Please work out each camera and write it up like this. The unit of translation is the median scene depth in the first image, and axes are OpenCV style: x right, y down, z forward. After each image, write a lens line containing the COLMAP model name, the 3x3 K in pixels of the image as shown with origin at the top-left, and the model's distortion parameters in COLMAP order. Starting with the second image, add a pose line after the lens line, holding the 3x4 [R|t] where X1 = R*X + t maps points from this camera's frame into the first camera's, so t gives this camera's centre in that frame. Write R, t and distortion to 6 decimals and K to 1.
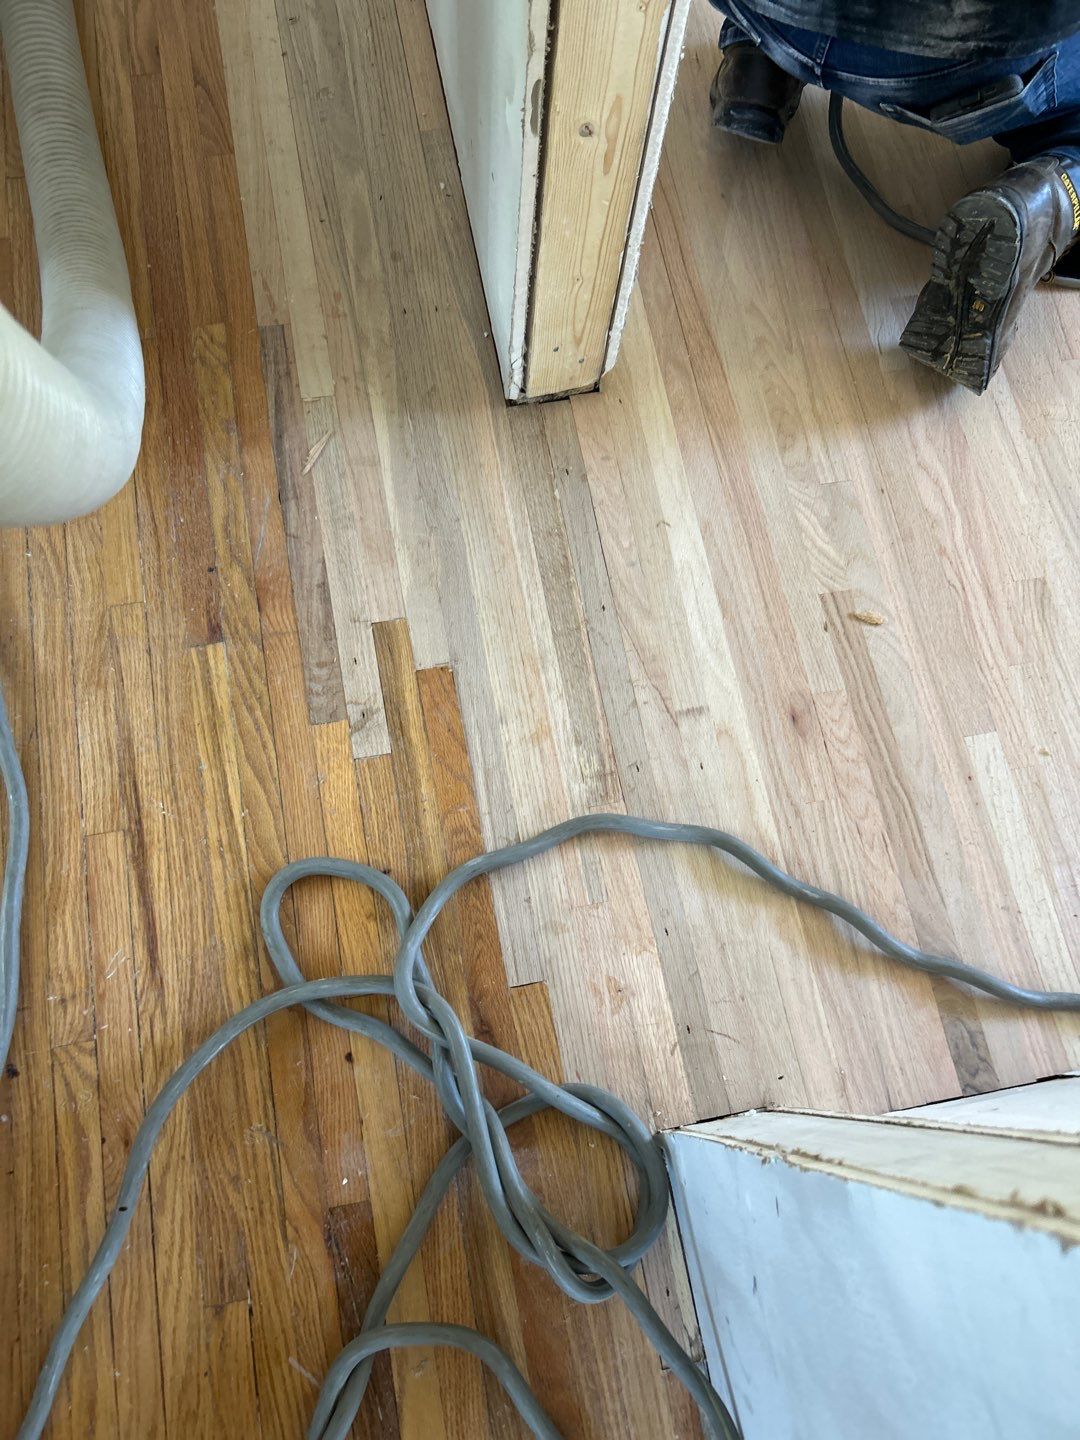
lens RADIAL K [[1143.1, 0, 541.1], [0, 1143.1, 745.2], [0, 0, 1]] dist [0.069184, -0.086322]
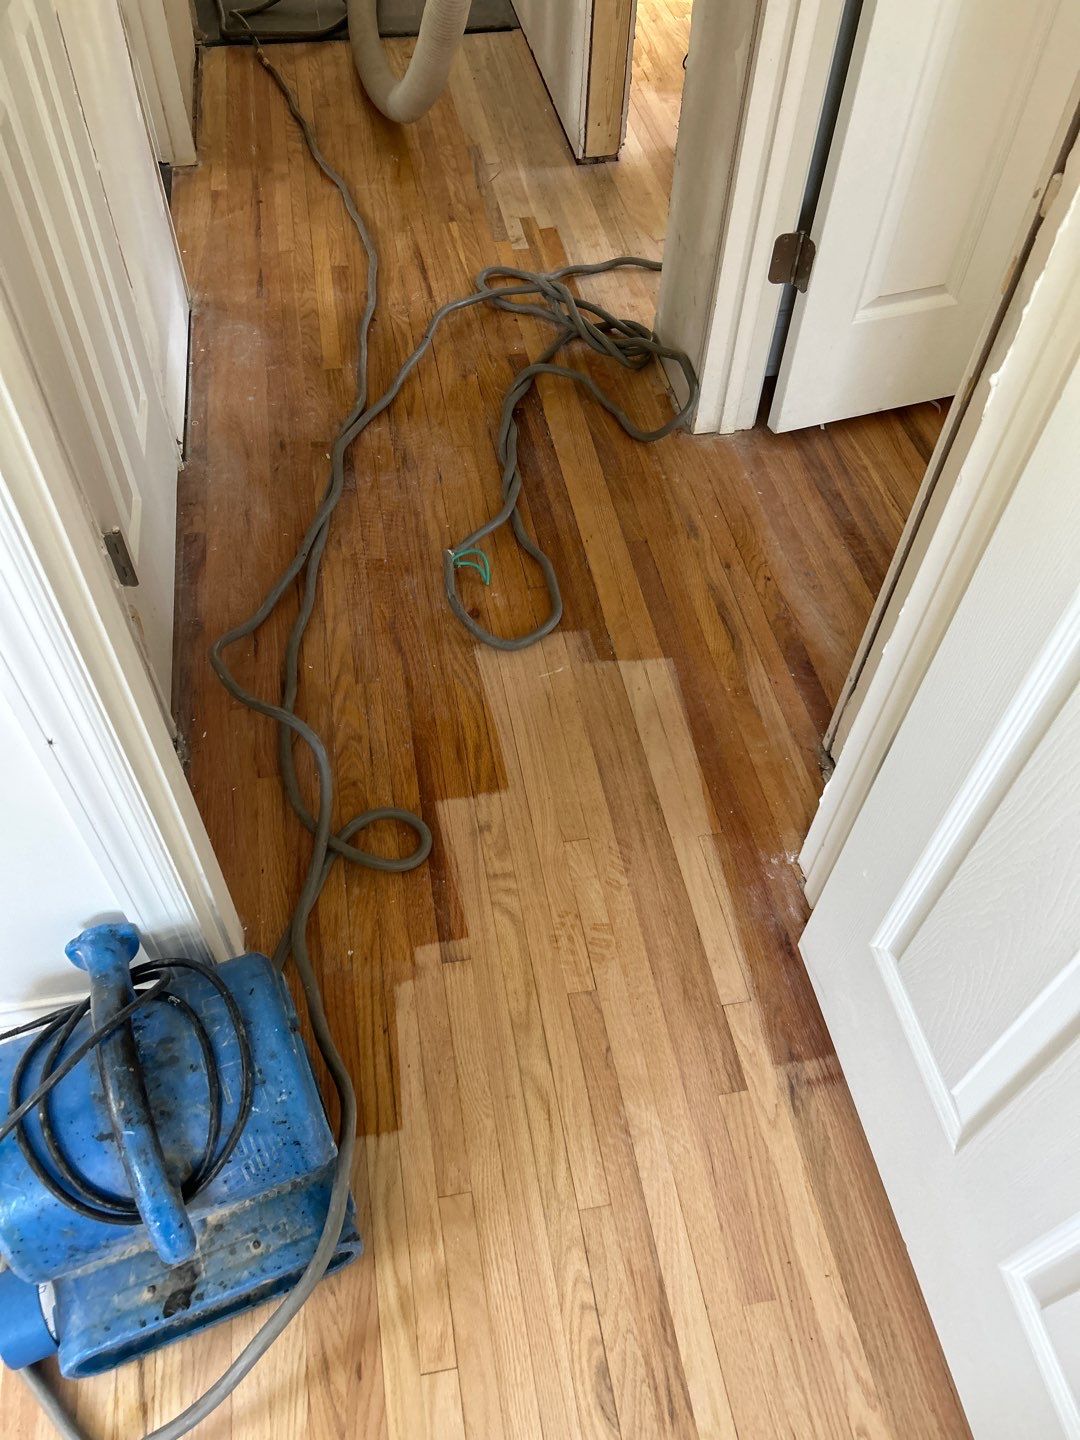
lens RADIAL K [[1105.9, 0, 508.4], [0, 1105.9, 697.0], [0, 0, 1]] dist [0.063326, -0.074225]
pose [[0.998228, -0.013681, -0.057919, -0.057237], [-0.007929, 0.933969, -0.357267, 1.627503], [0.058983, 0.357093, 0.932205, -0.743631]]
